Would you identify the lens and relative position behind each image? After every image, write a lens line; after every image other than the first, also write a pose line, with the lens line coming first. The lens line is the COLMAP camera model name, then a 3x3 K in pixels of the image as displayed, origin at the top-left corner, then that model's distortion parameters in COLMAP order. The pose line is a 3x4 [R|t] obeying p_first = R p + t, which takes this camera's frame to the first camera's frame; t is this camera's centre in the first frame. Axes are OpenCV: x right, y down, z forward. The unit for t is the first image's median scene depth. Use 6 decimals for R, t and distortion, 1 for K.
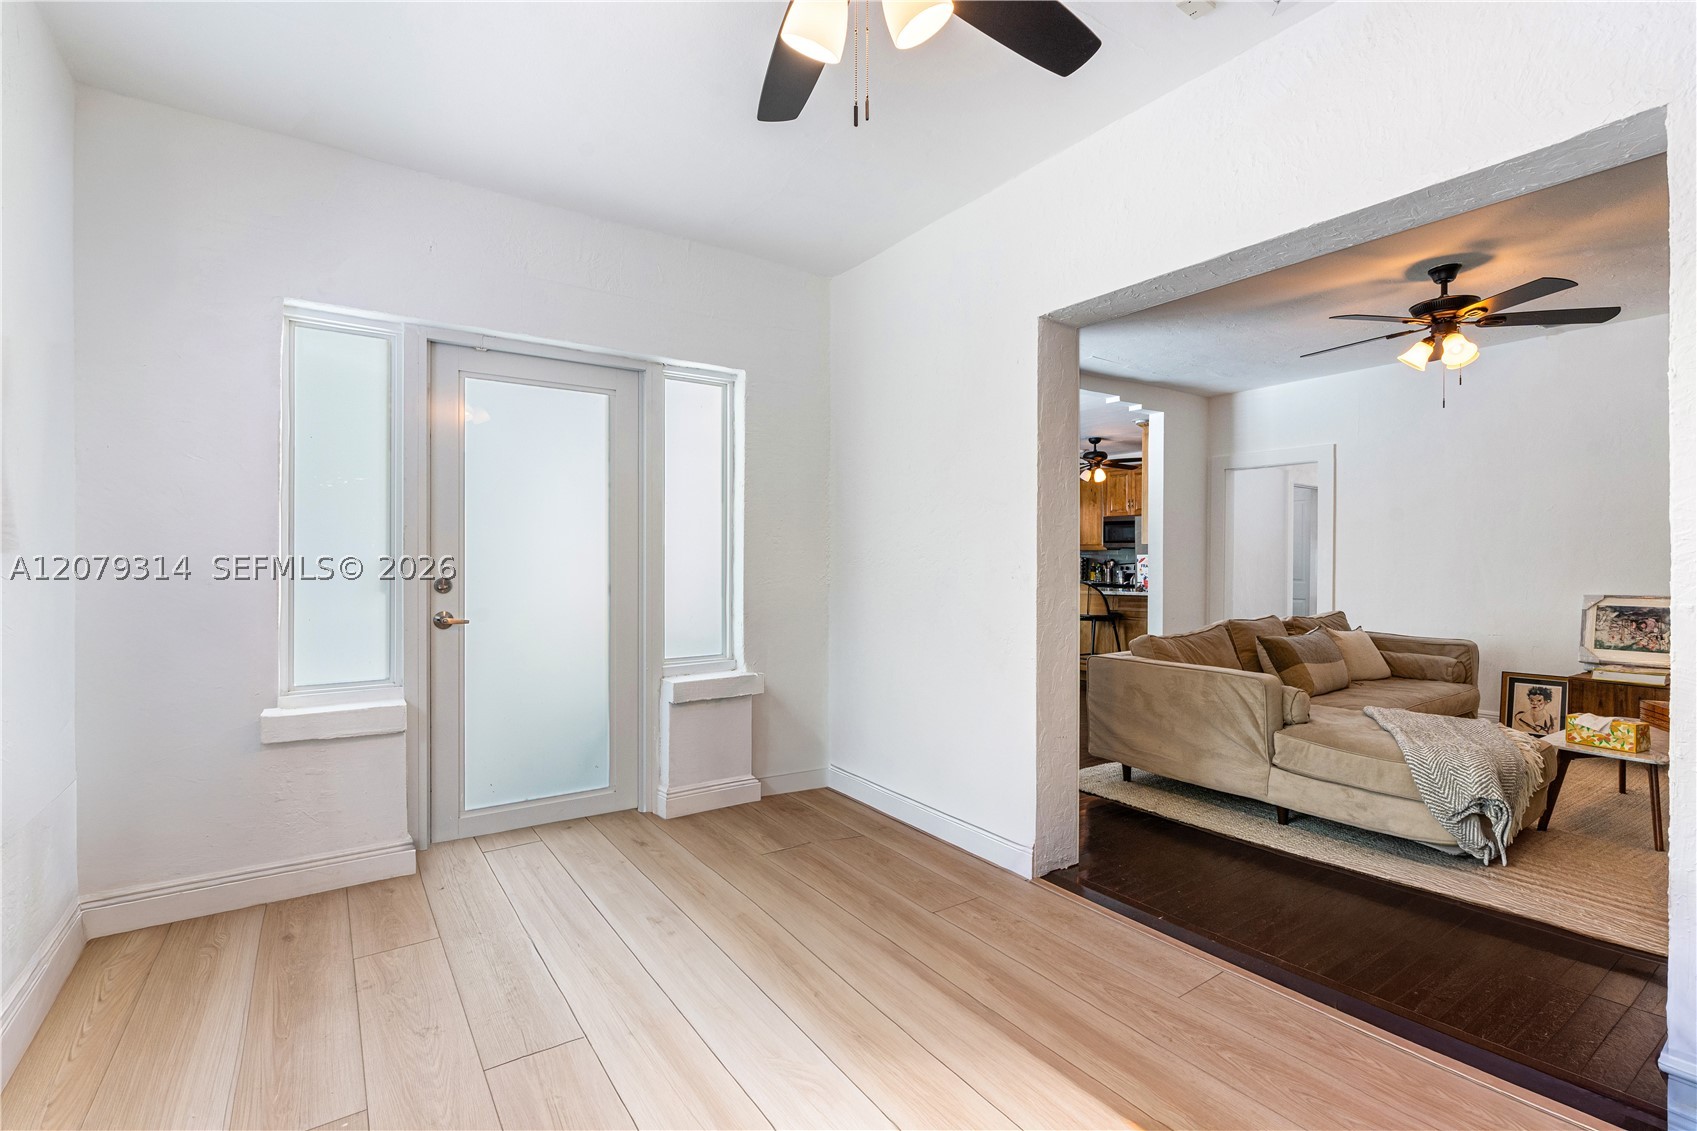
lens RADIAL K [[759.6, 0, 845.0], [0, 759.6, 563.4], [0, 0, 1]] dist [-0.000102, 0.000665]
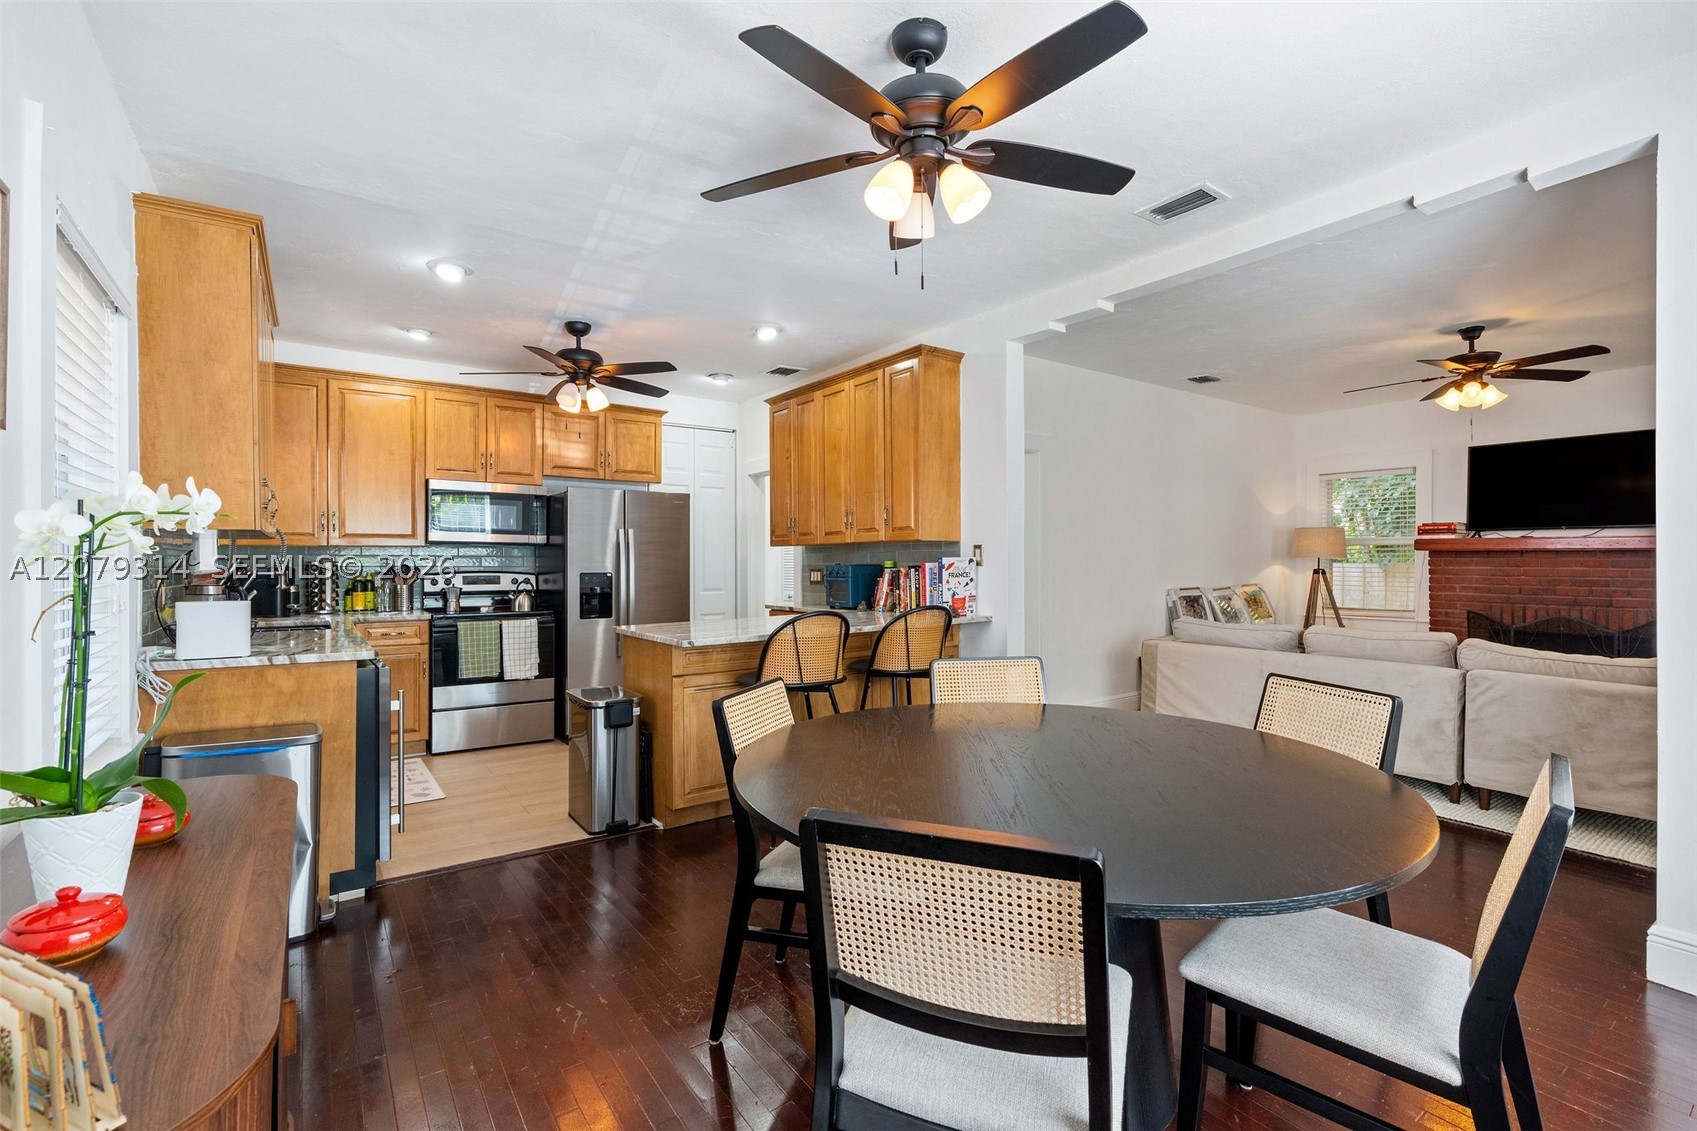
lens RADIAL K [[759.6, 0, 845.0], [0, 759.6, 563.4], [0, 0, 1]] dist [-0.000102, 0.000665]
pose [[-0.011865, -0.005936, 0.999912, -0.354077], [0.007216, 0.999956, 0.006022, -0.015819], [-0.999904, 0.007287, -0.011822, 1.641784]]
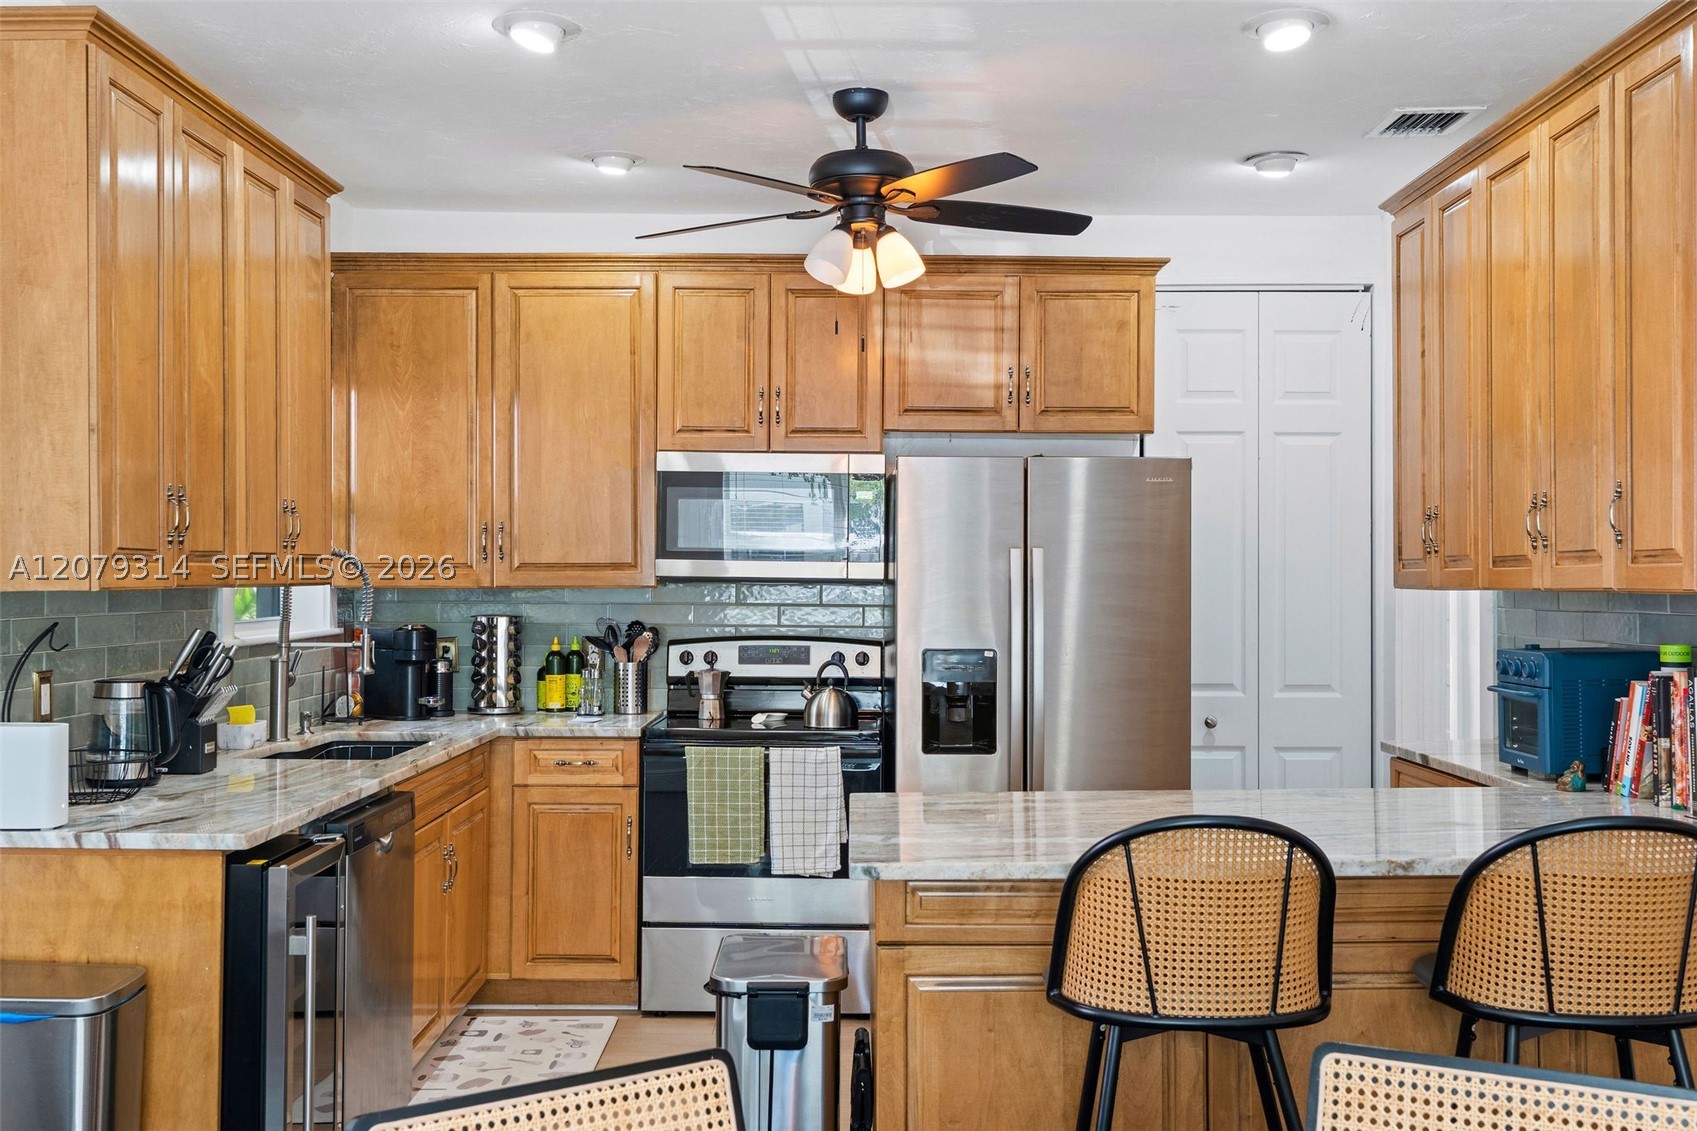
lens RADIAL K [[1668.3, 0, 856.6], [0, 1668.3, 561.0], [0, 0, 1]] dist [0.005527, 0.005197]
pose [[0.567885, 0.004273, 0.823097, -0.150254], [0.003676, 0.999963, -0.007727, -0.047568], [-0.823099, 0.007414, 0.567849, 1.432921]]
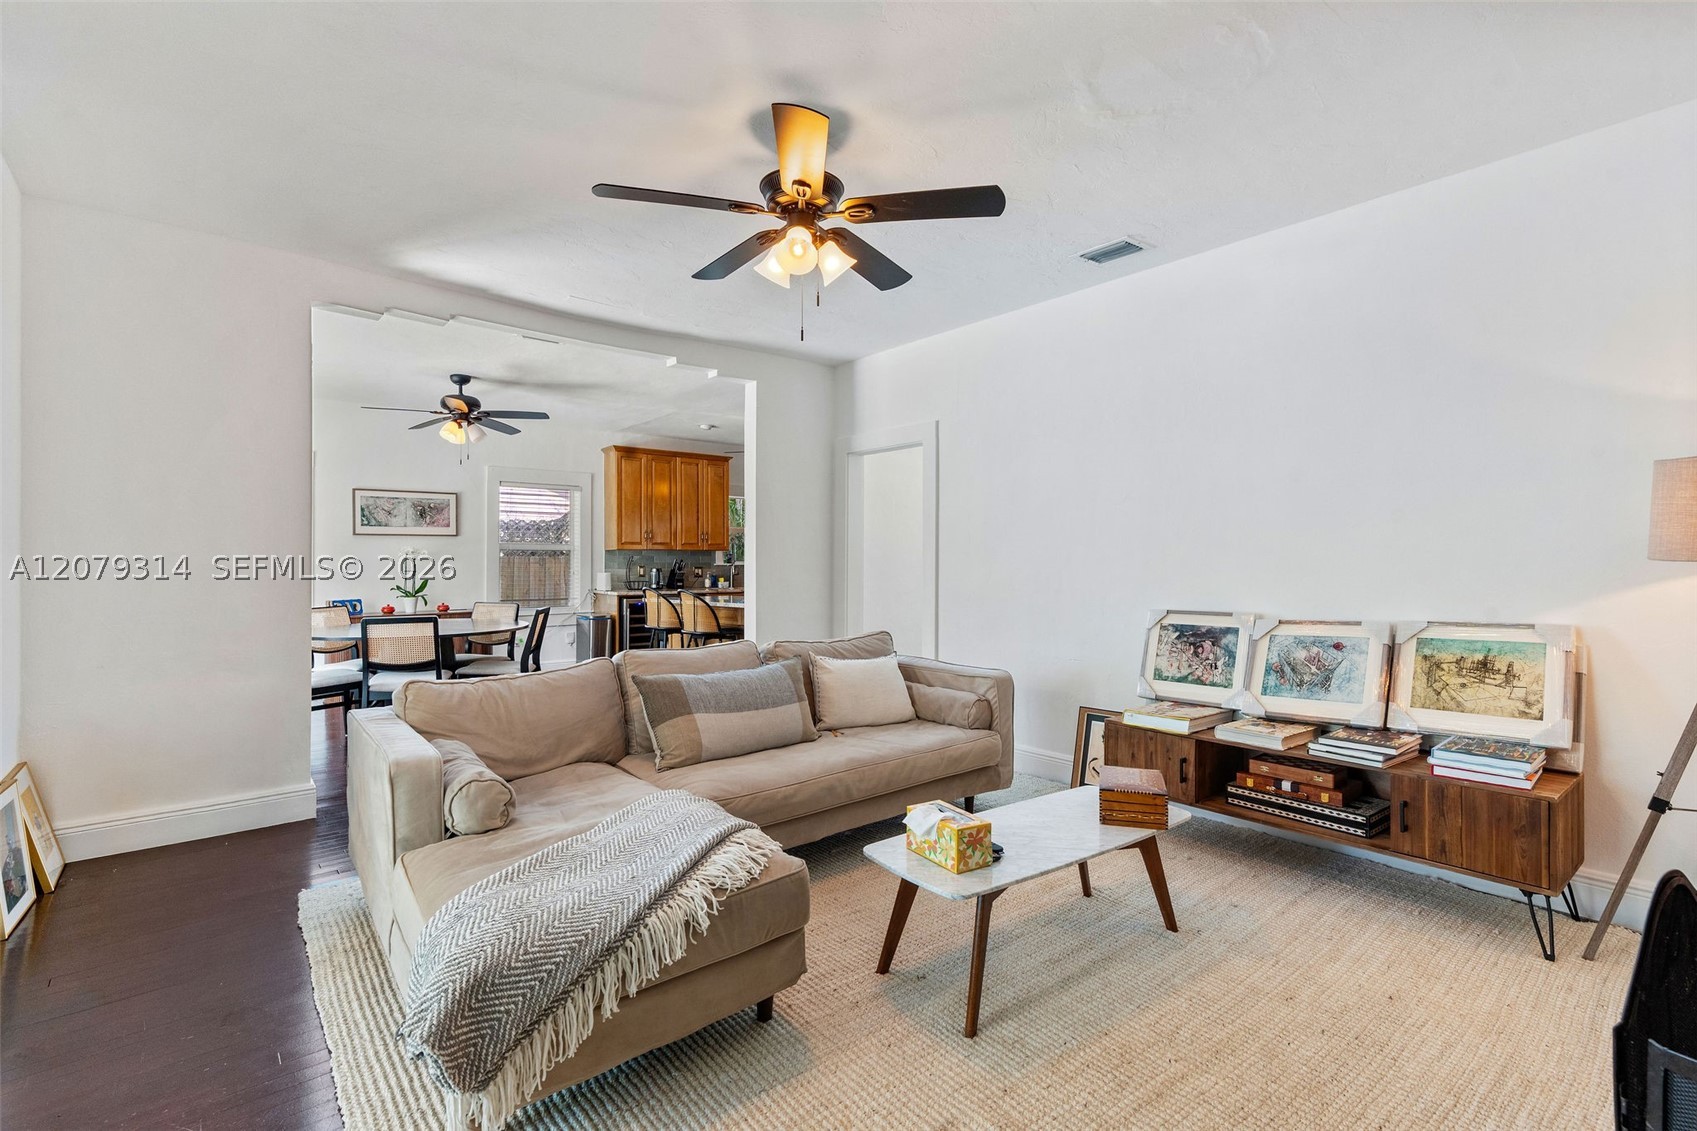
lens RADIAL K [[759.6, 0, 845.0], [0, 759.6, 563.4], [0, 0, 1]] dist [-0.000102, 0.000665]
pose [[0.996309, -0.001875, 0.085818, 0.617632], [0.002192, 0.999991, -0.003609, -0.003591], [-0.085811, 0.003783, 0.996304, 0.263509]]
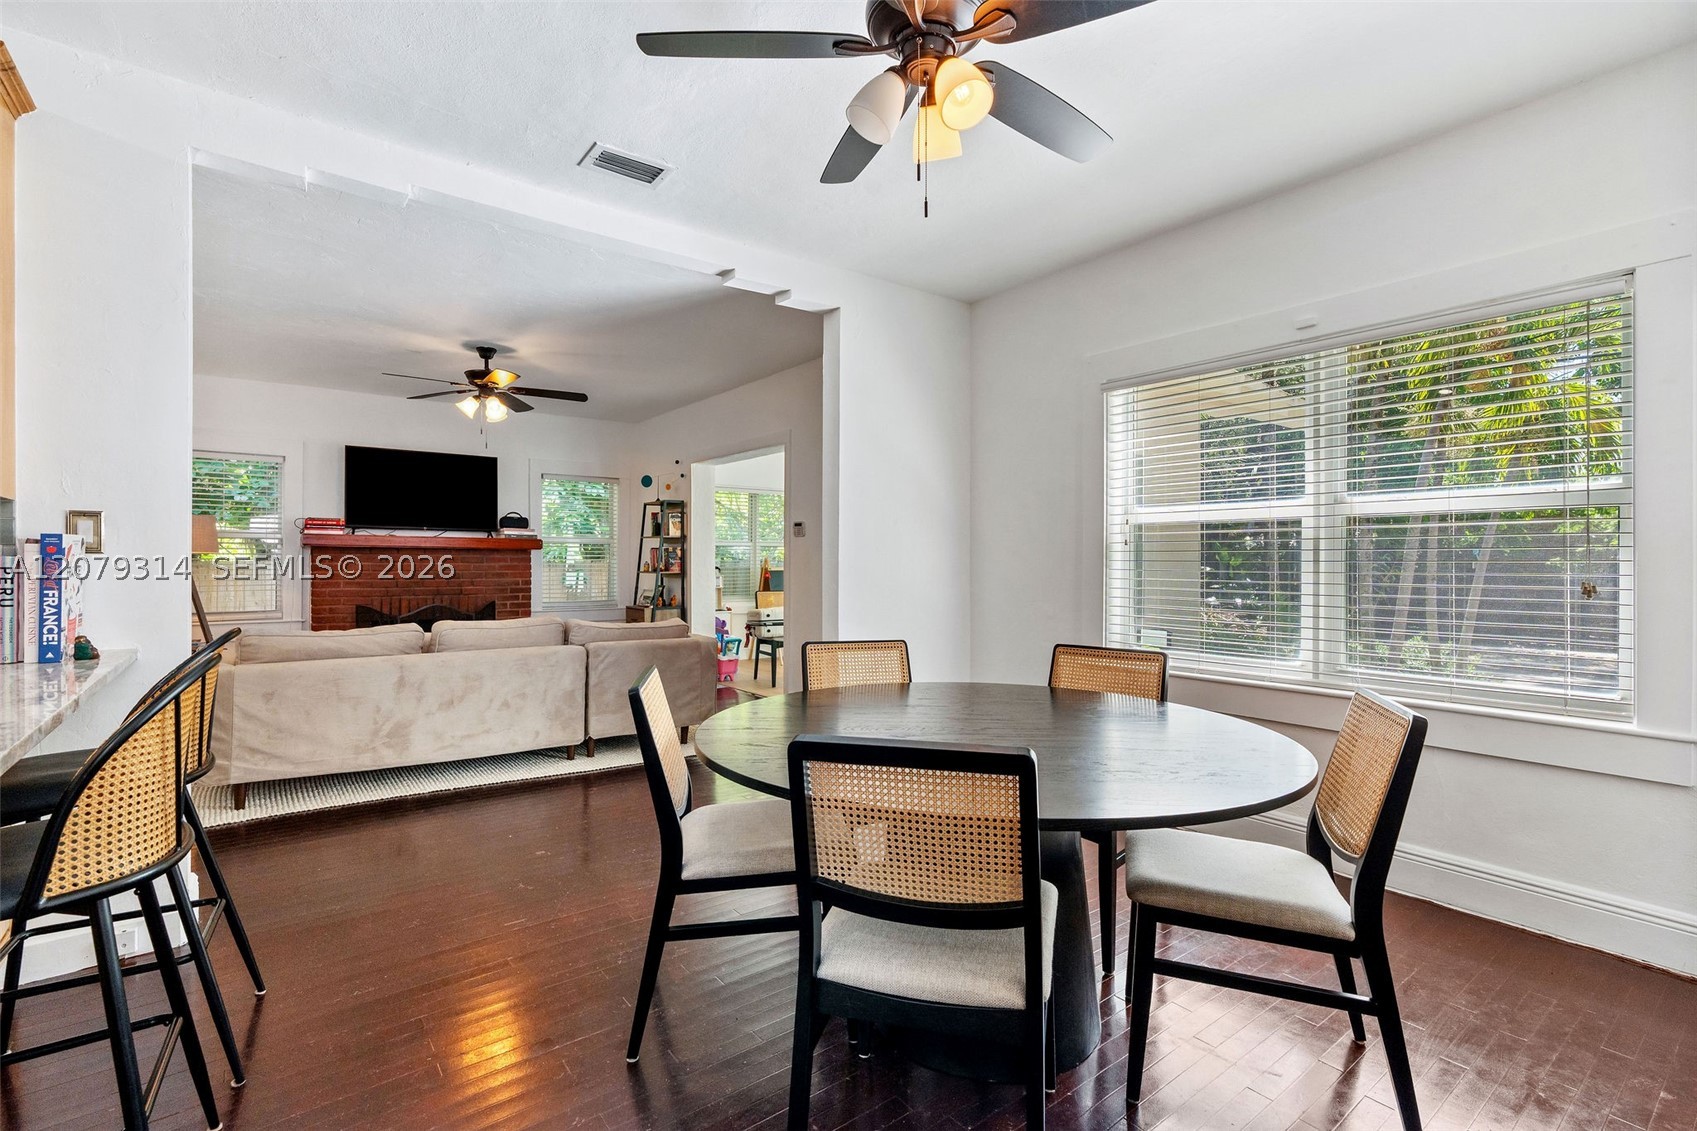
lens RADIAL K [[776.3, 0, 849.7], [0, 776.3, 560.1], [0, 0, 1]] dist [-0.001429, 0.000128]
pose [[-0.999075, -0.004500, -0.042772, 0.146555], [-0.004565, 0.999989, 0.001425, -0.004016], [0.042765, 0.001618, -0.999084, 1.972977]]
